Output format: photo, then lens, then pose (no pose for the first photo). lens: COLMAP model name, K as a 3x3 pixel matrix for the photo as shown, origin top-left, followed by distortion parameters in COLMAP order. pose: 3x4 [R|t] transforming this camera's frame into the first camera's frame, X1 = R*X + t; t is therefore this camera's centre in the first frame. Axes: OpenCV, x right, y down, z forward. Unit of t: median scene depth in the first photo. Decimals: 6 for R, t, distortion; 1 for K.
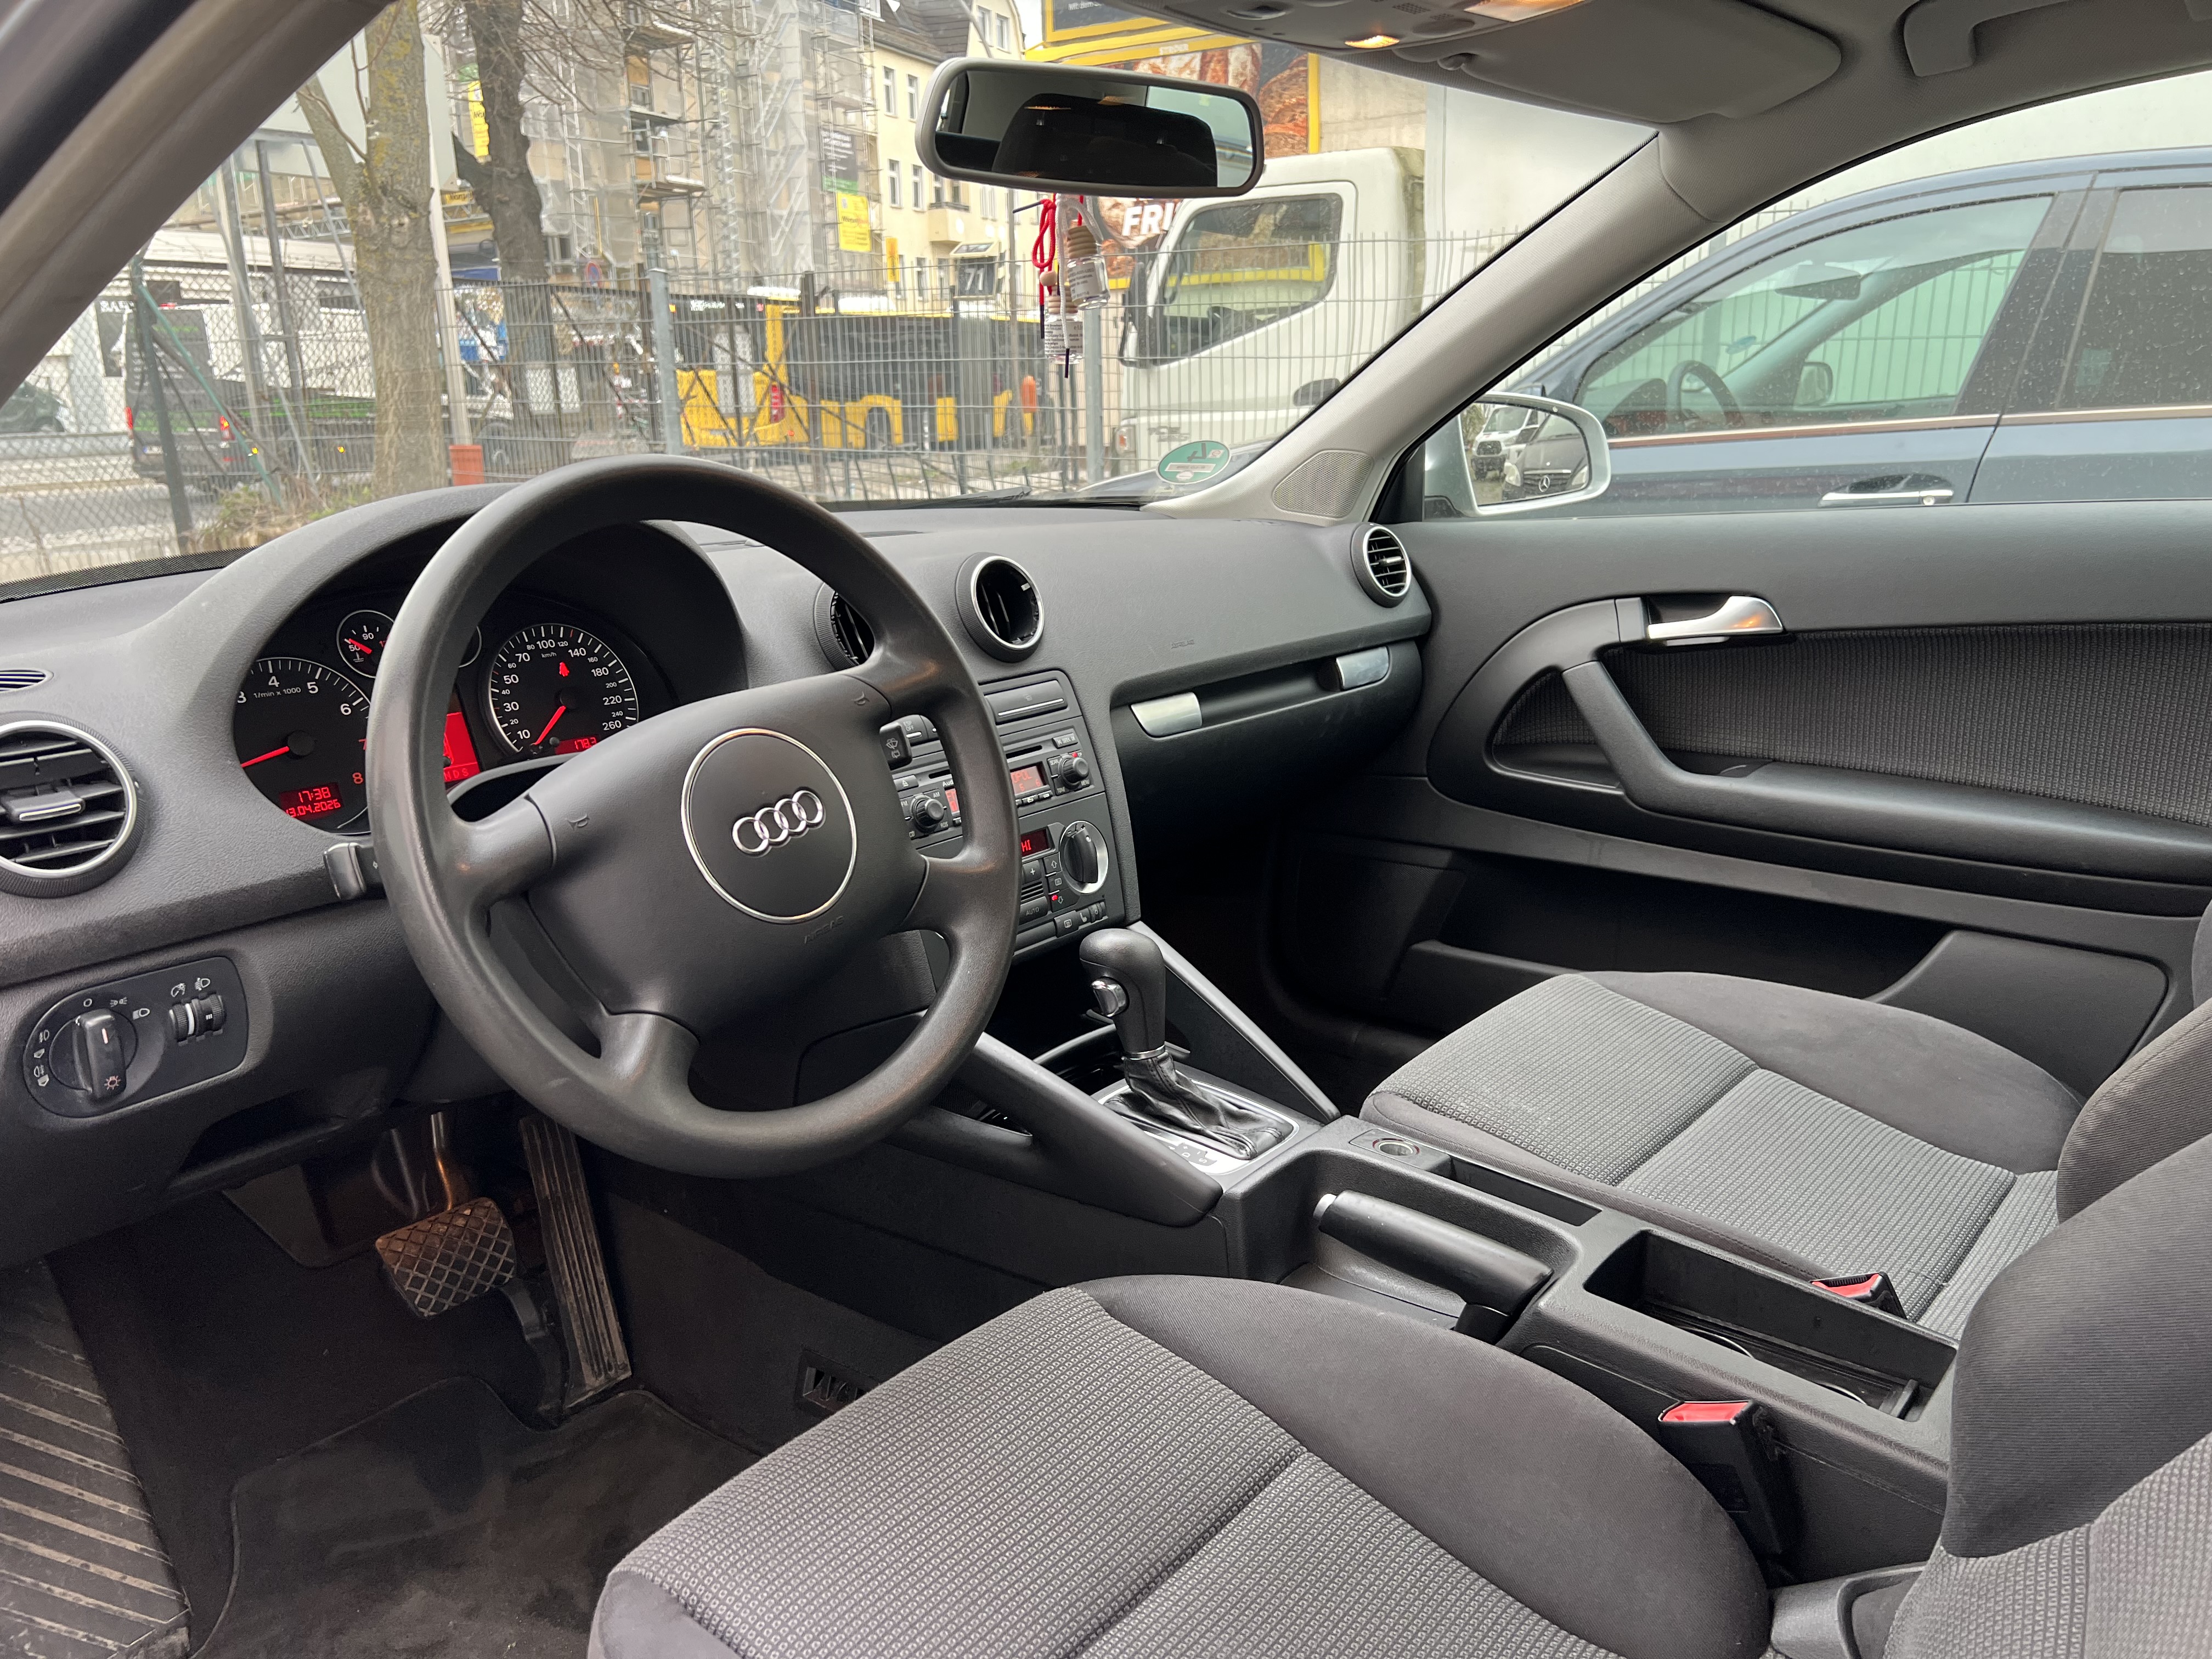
lens RADIAL K [[1629.4, 0, 1063.8], [0, 1629.4, 836.1], [0, 0, 1]] dist [0.058030, -0.056724]
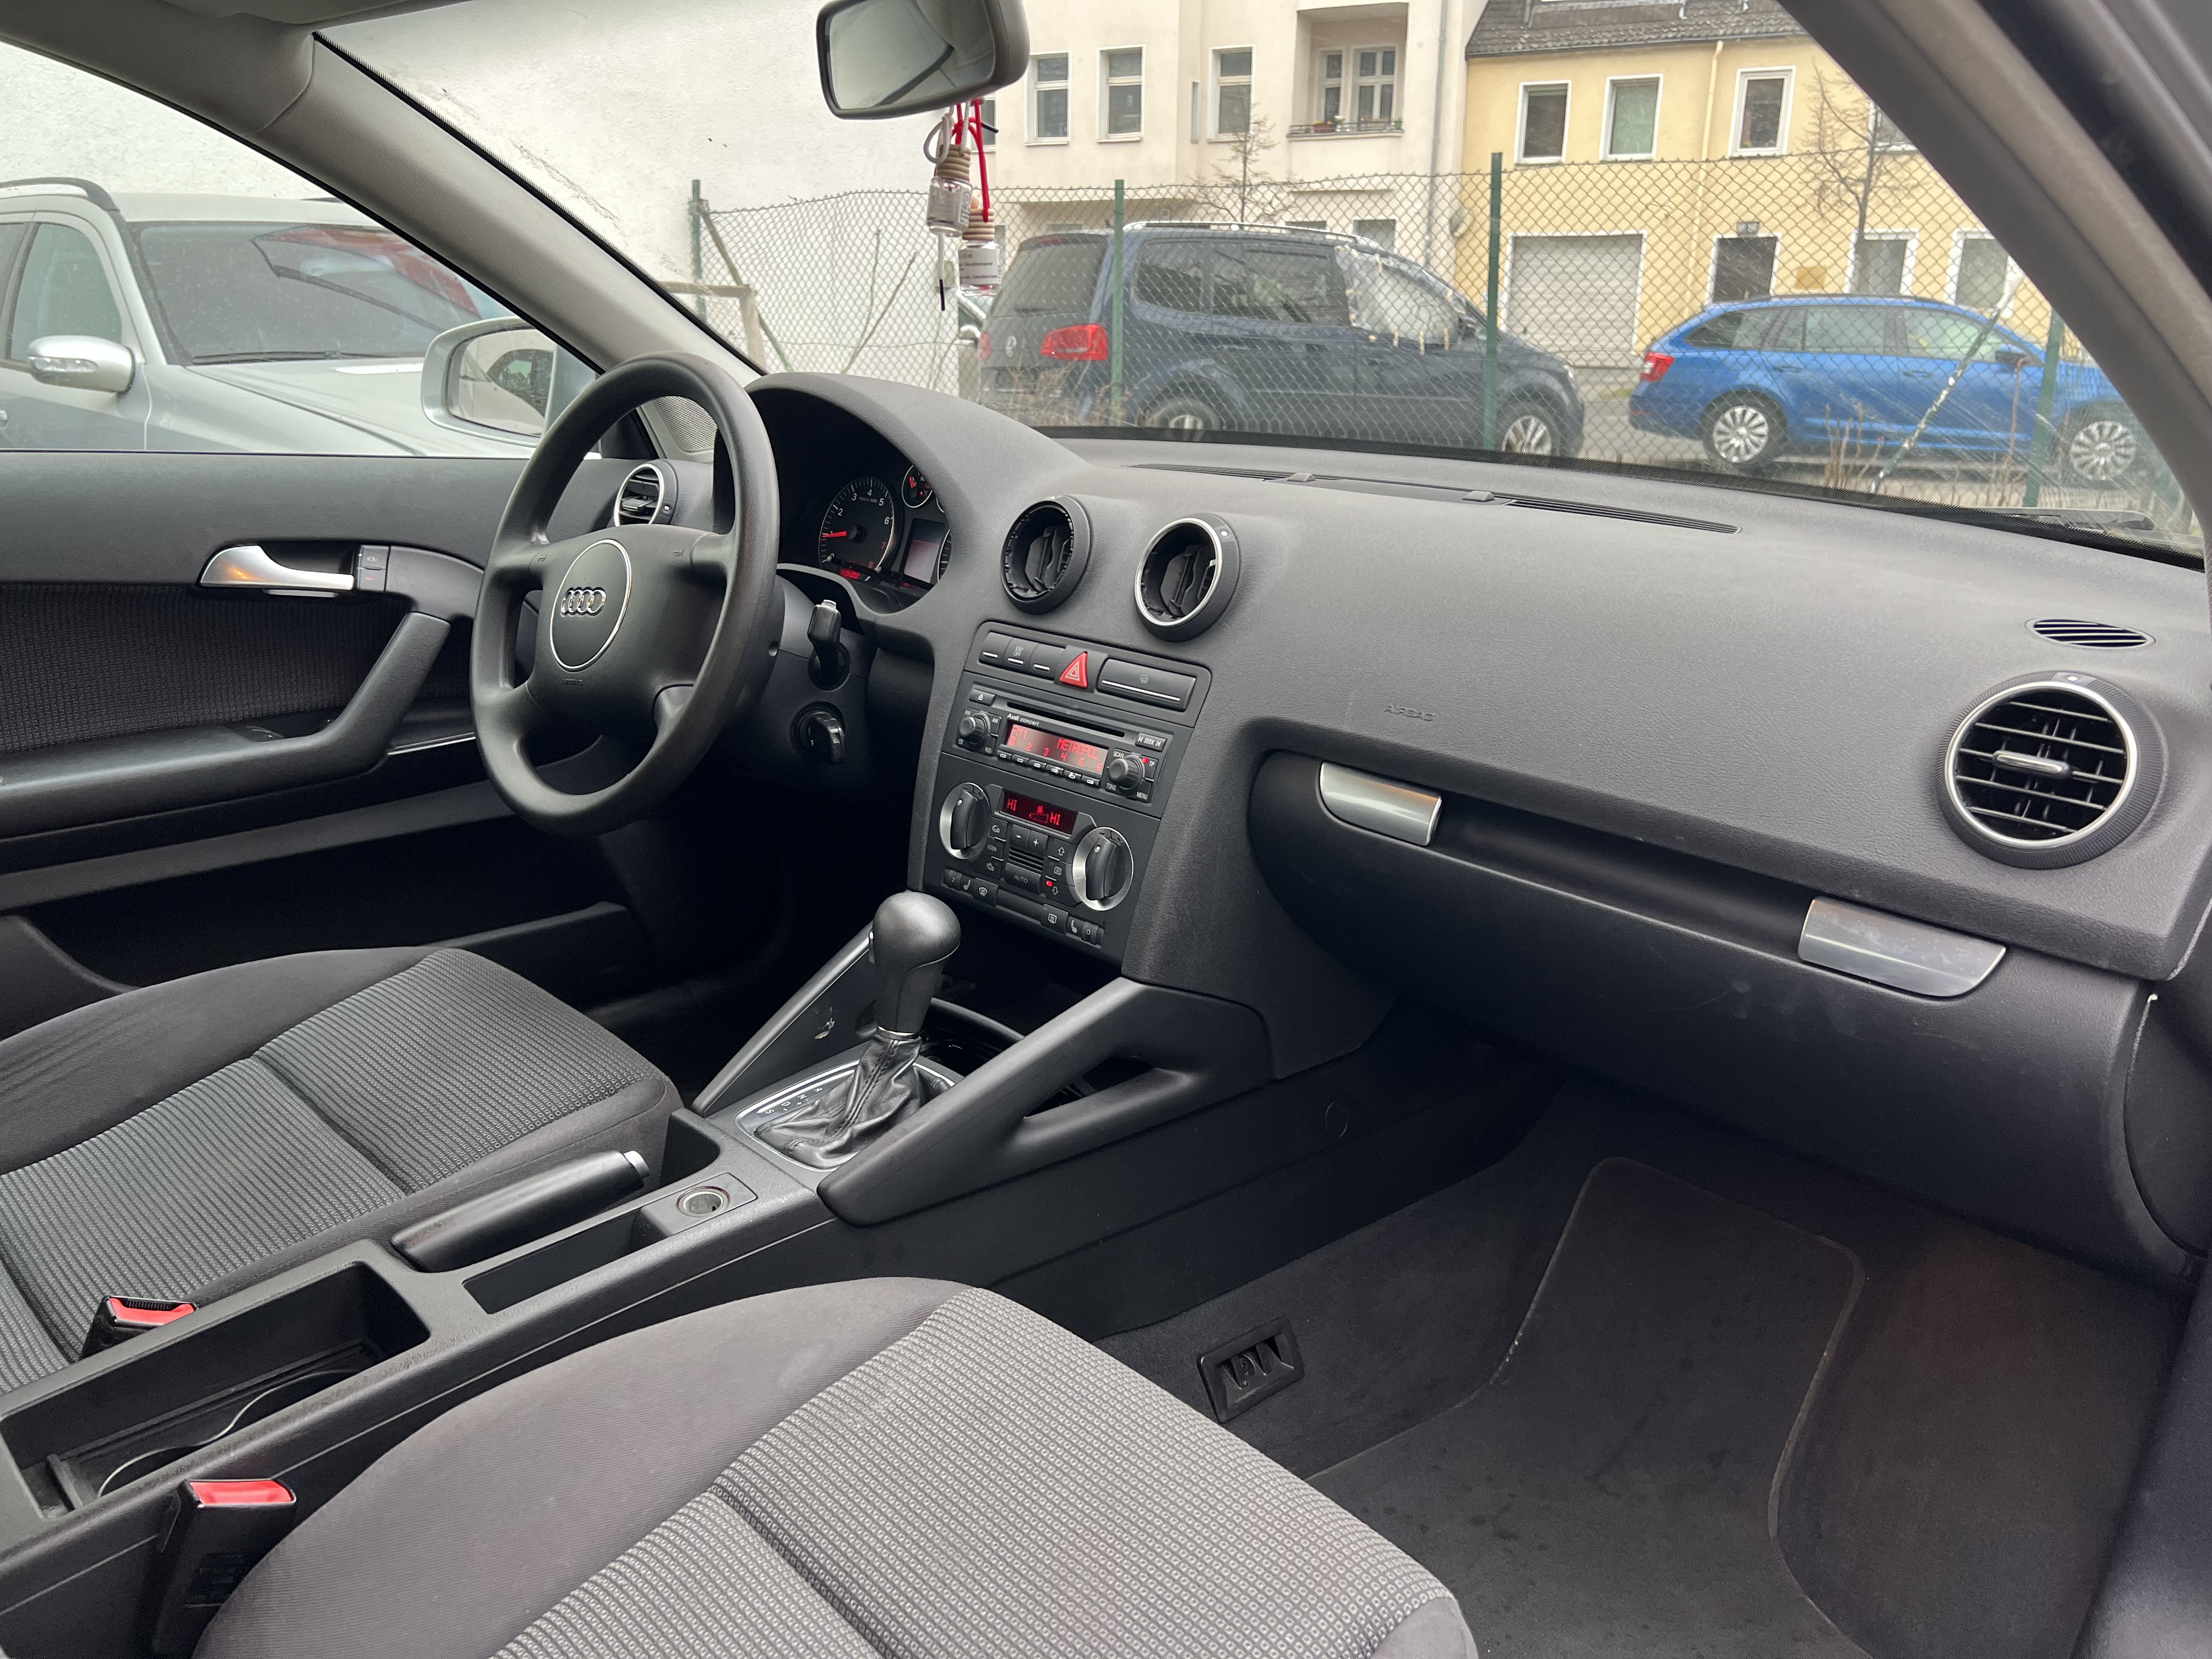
lens RADIAL K [[1658.2, 0, 1094.9], [0, 1658.2, 832.7], [0, 0, 1]] dist [0.058590, -0.065914]
pose [[-0.104326, 0.321513, -0.941140, 0.840266], [-0.272448, 0.900865, 0.337956, -0.303410], [0.956498, 0.291670, -0.006388, 0.999703]]
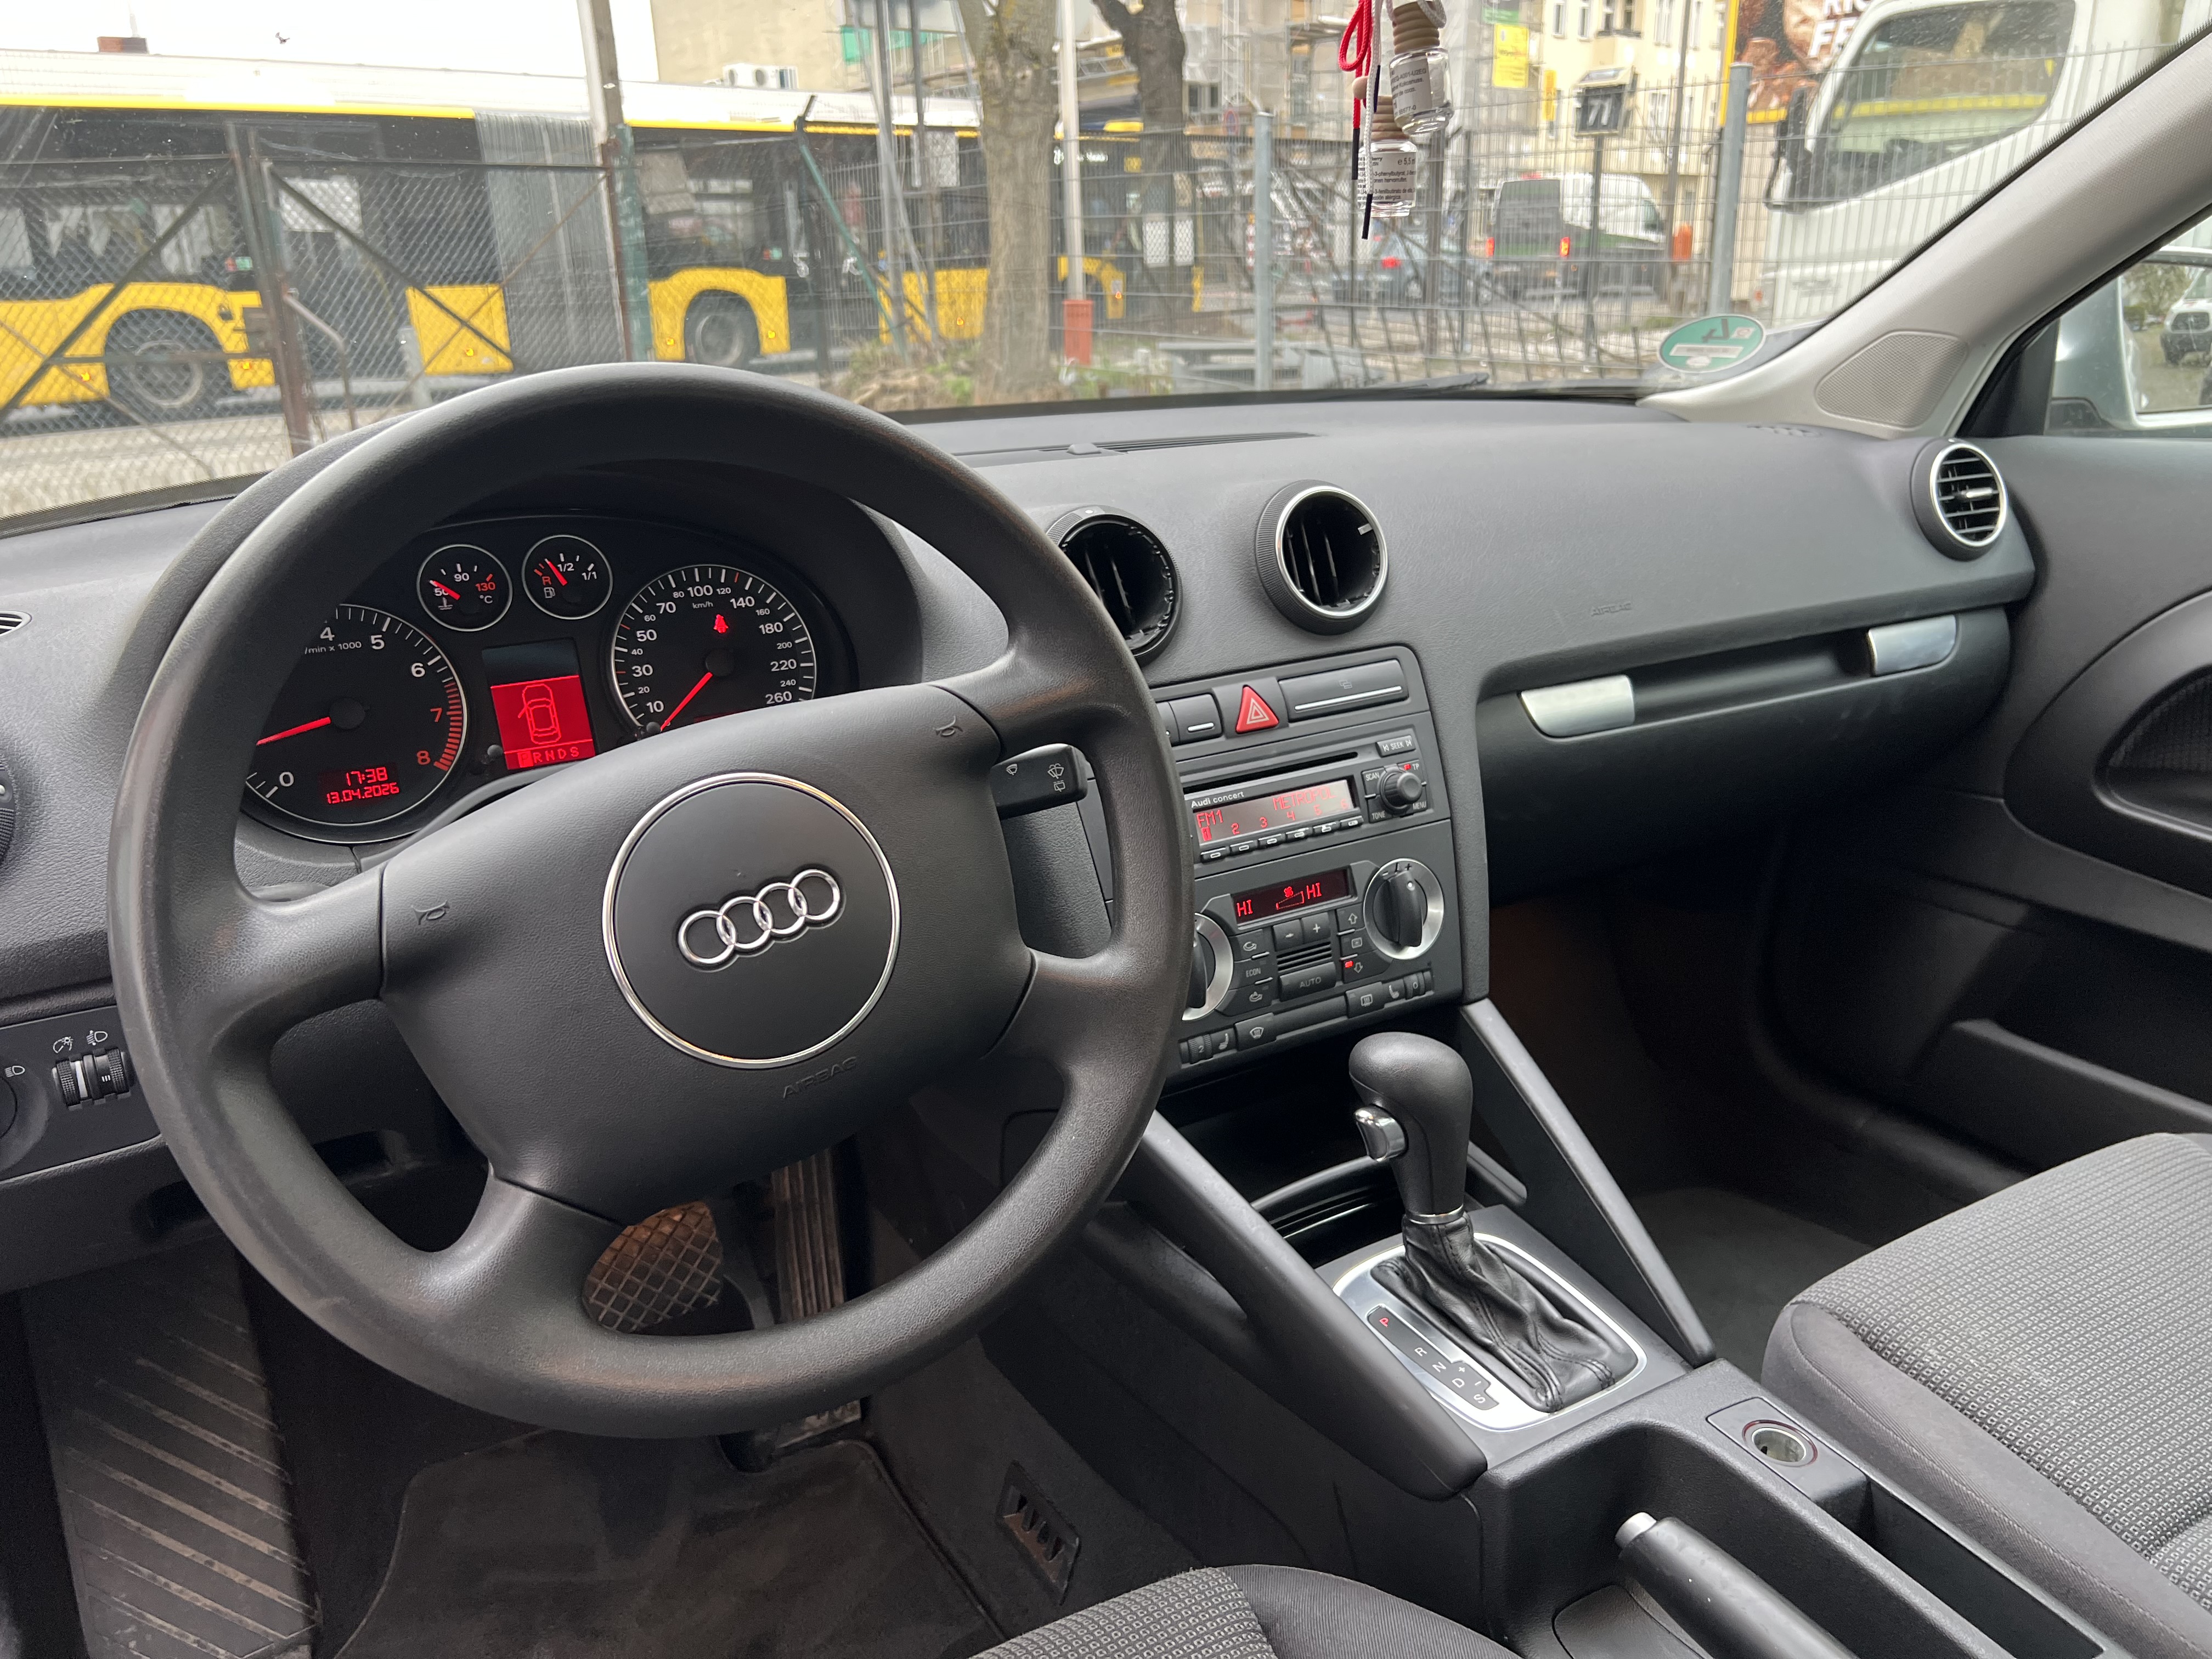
lens RADIAL K [[1658.2, 0, 1094.9], [0, 1658.2, 832.7], [0, 0, 1]] dist [0.058590, -0.065914]
pose [[0.943909, 0.104035, -0.313387, 0.111499], [-0.080172, 0.992877, 0.088132, -0.075935], [0.320324, -0.058064, 0.945527, 0.255421]]
